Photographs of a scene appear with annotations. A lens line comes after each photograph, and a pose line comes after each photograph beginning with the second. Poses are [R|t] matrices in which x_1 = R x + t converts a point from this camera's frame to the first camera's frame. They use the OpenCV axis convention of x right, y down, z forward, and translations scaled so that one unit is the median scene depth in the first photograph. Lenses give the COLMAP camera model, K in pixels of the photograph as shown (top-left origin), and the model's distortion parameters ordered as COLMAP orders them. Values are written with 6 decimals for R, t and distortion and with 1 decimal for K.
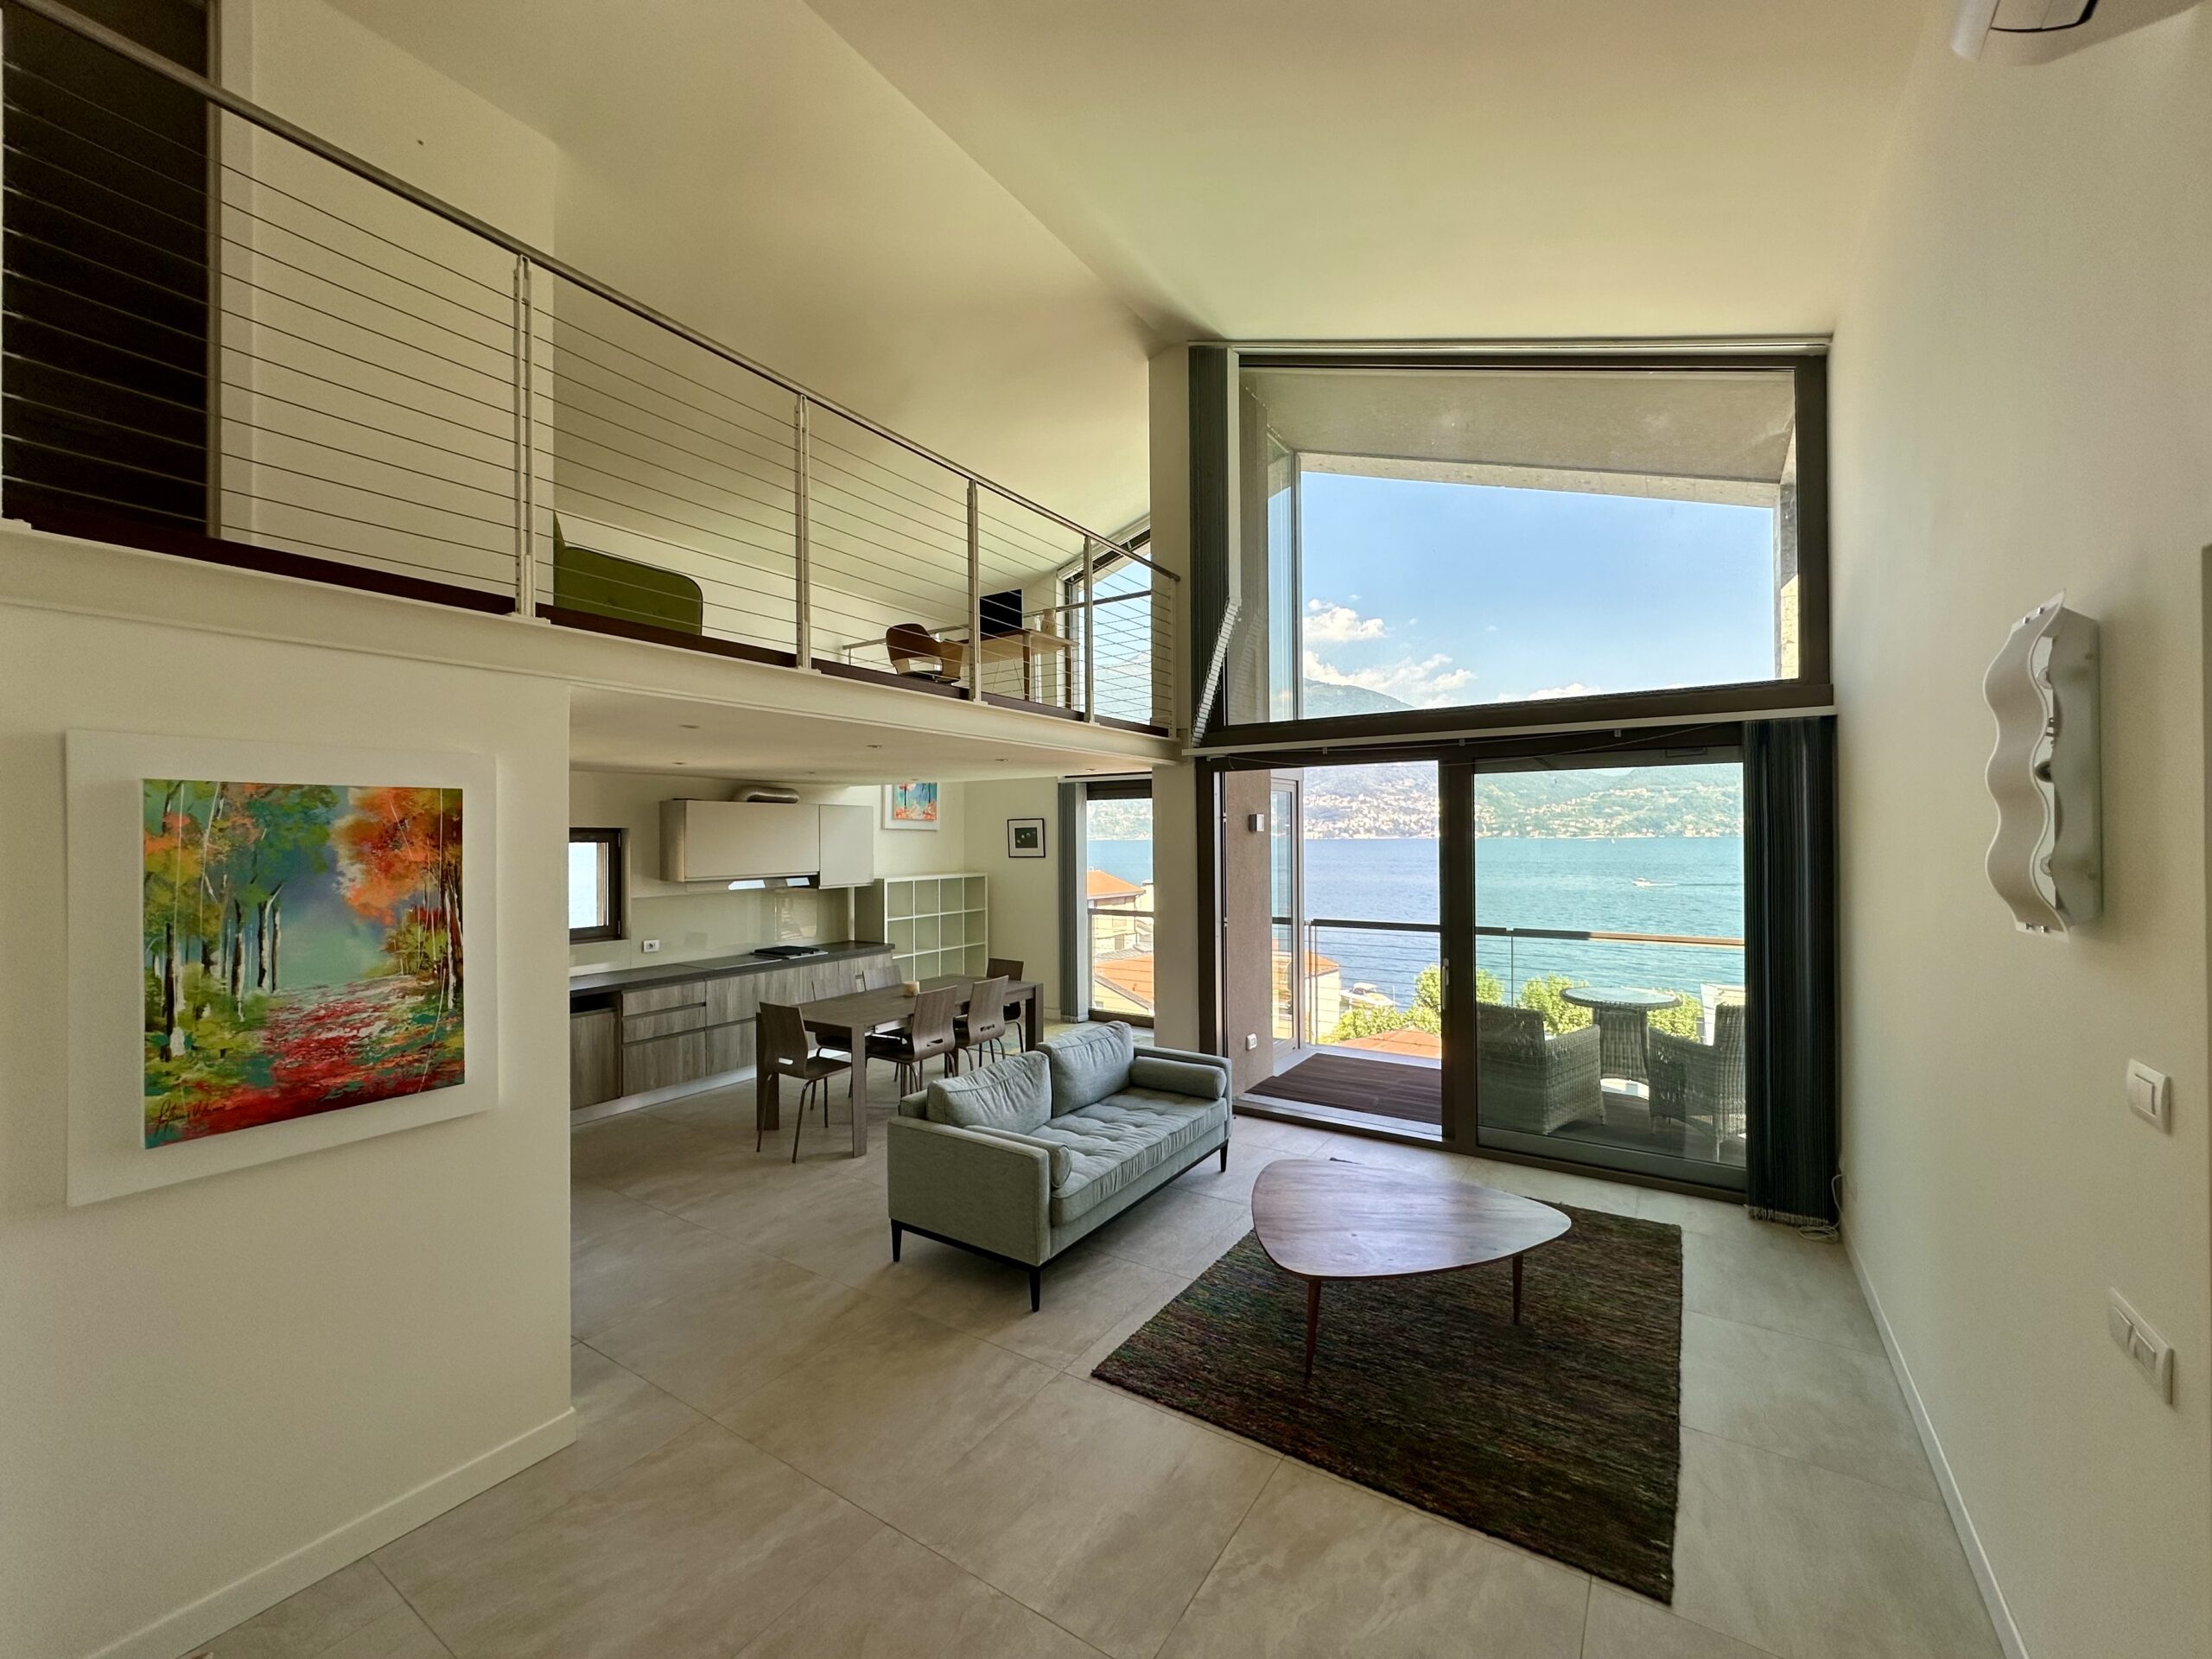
lens RADIAL K [[885.0, 0, 1106.0], [0, 885.0, 829.5], [0, 0, 1]] dist [-0.001769, 0.000298]
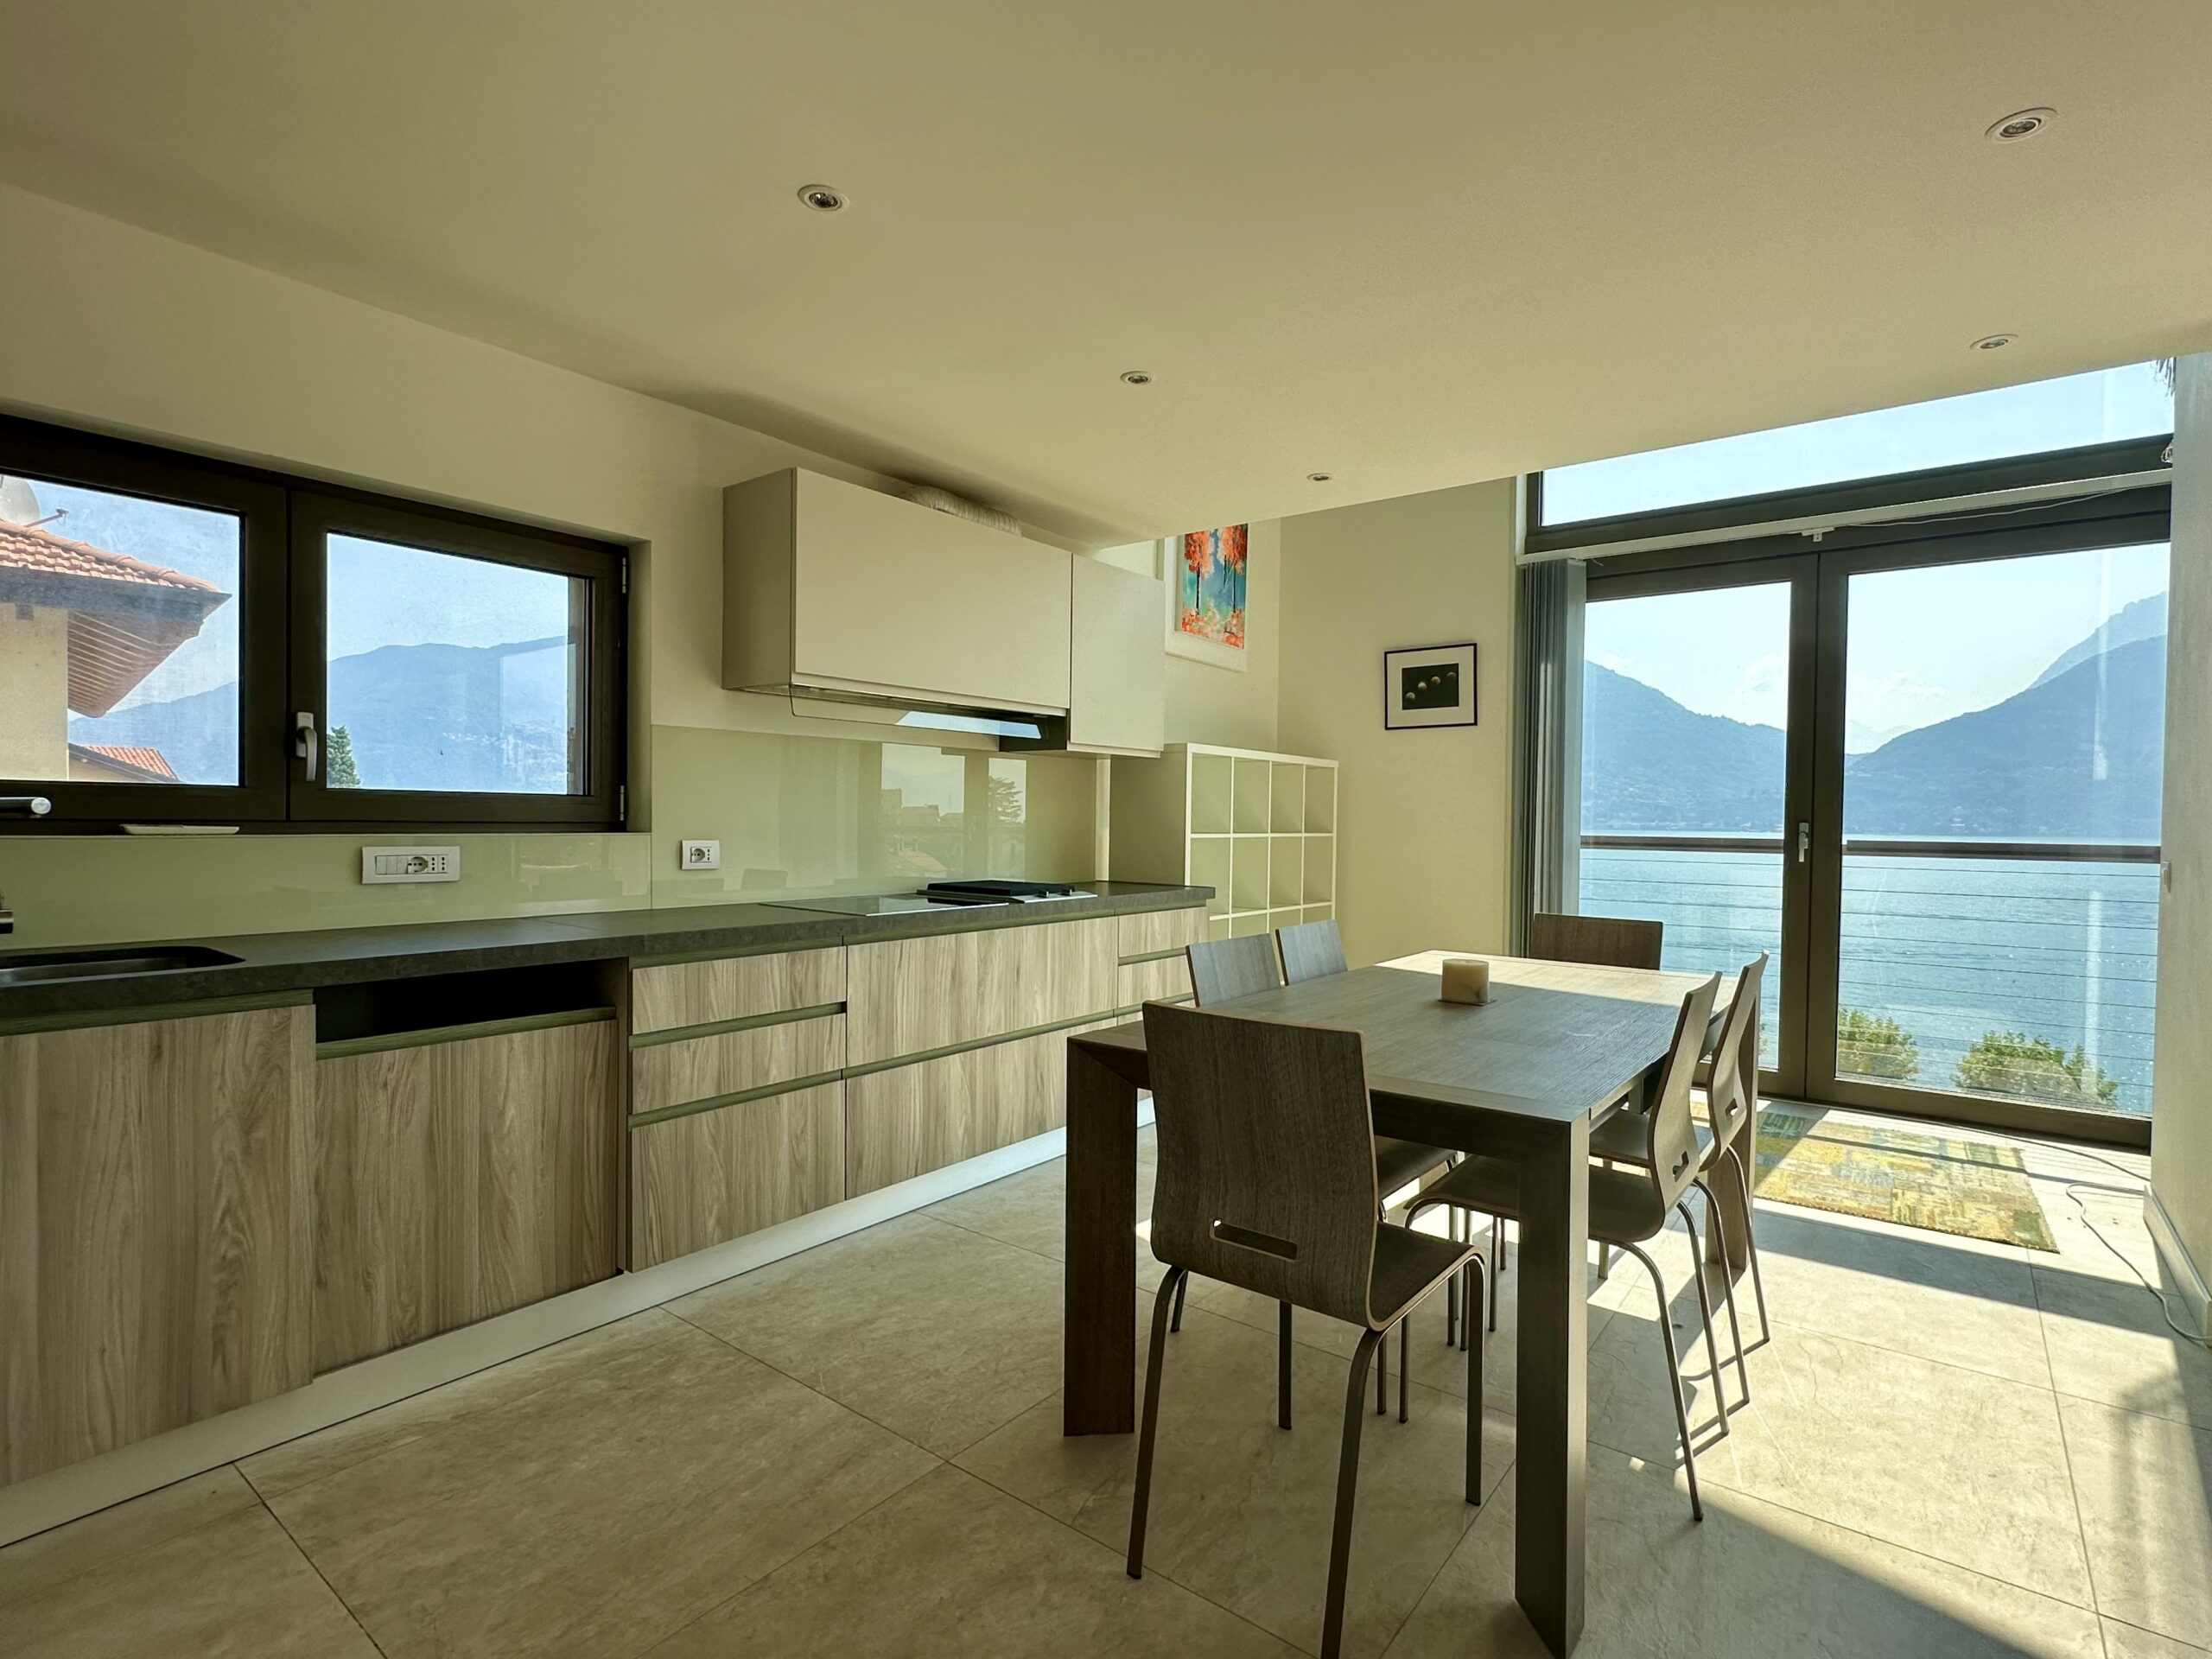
lens RADIAL K [[1091.6, 0, 1111.0], [0, 1091.6, 832.4], [0, 0, 1]] dist [-0.002516, -0.000041]
pose [[0.996897, 0.020967, -0.075871, -0.647289], [-0.019351, 0.999571, 0.021979, 0.235405], [0.076300, -0.020443, 0.996875, 1.164451]]
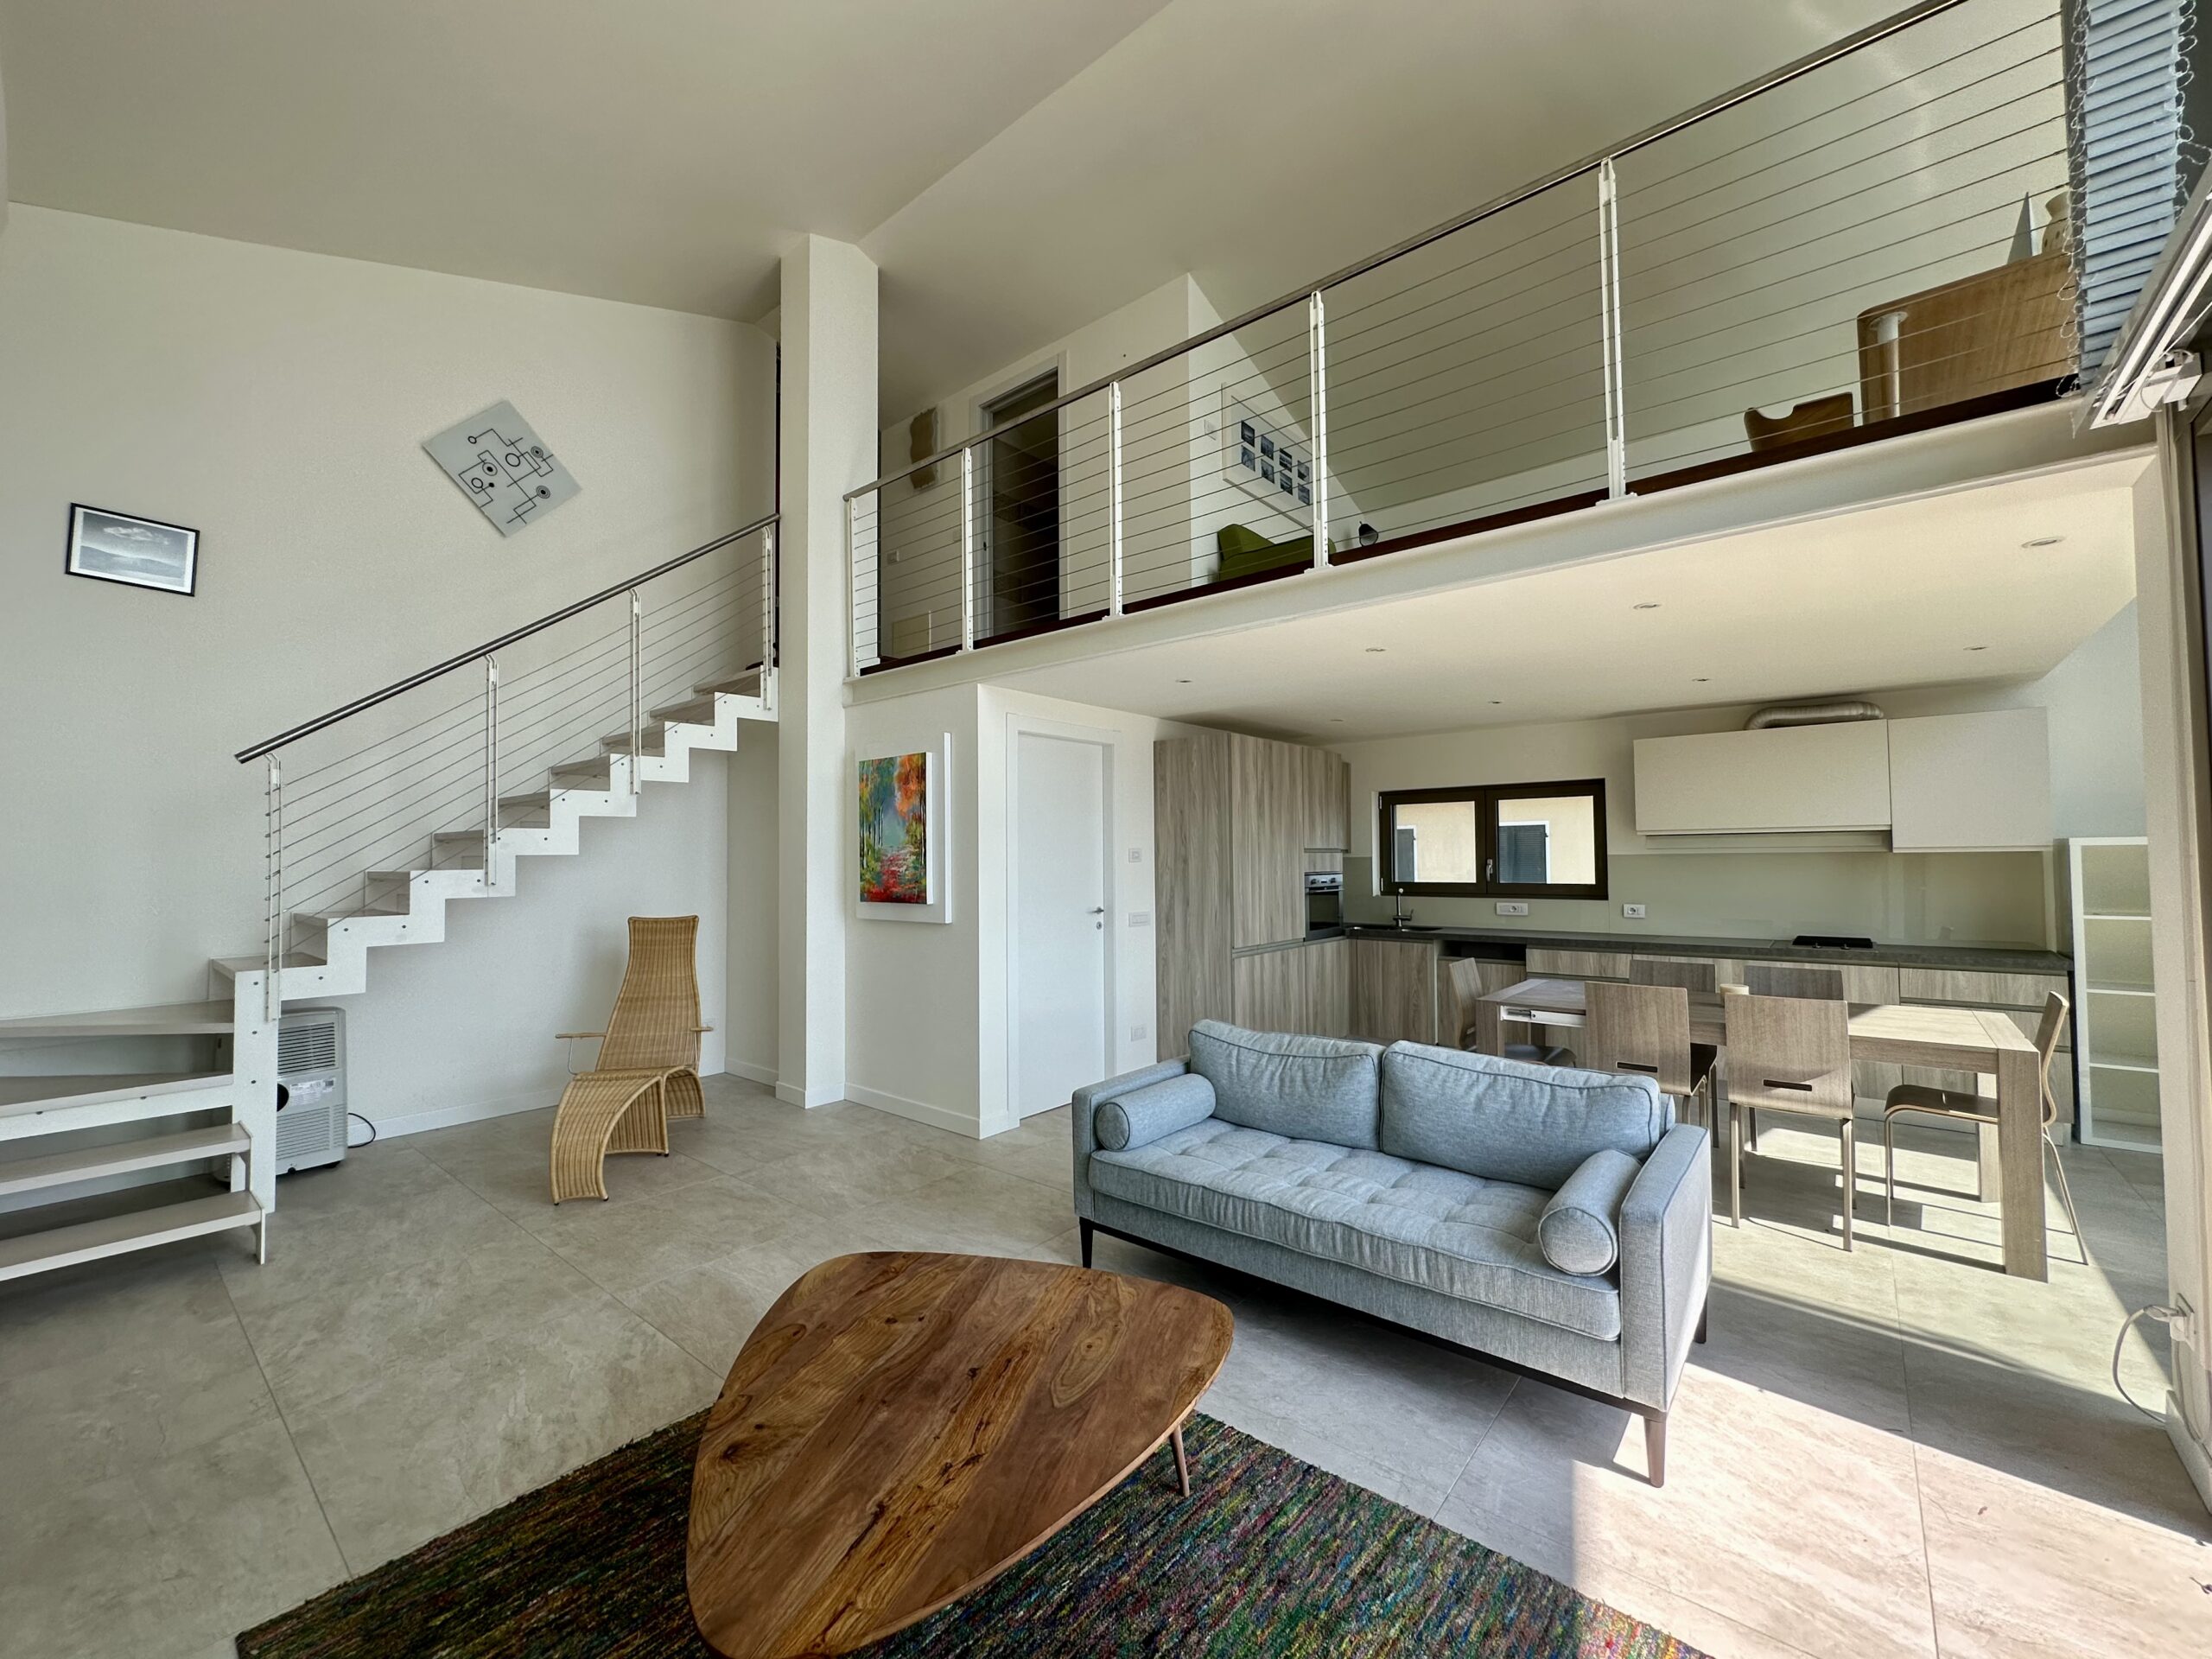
lens RADIAL K [[889.4, 0, 1104.6], [0, 889.4, 829.8], [0, 0, 1]] dist [-0.004026, 0.000490]
pose [[-0.117048, -0.024649, -0.992820, 0.916768], [0.016472, 0.999506, -0.026757, 0.144759], [0.992990, -0.019486, -0.116584, 1.275011]]
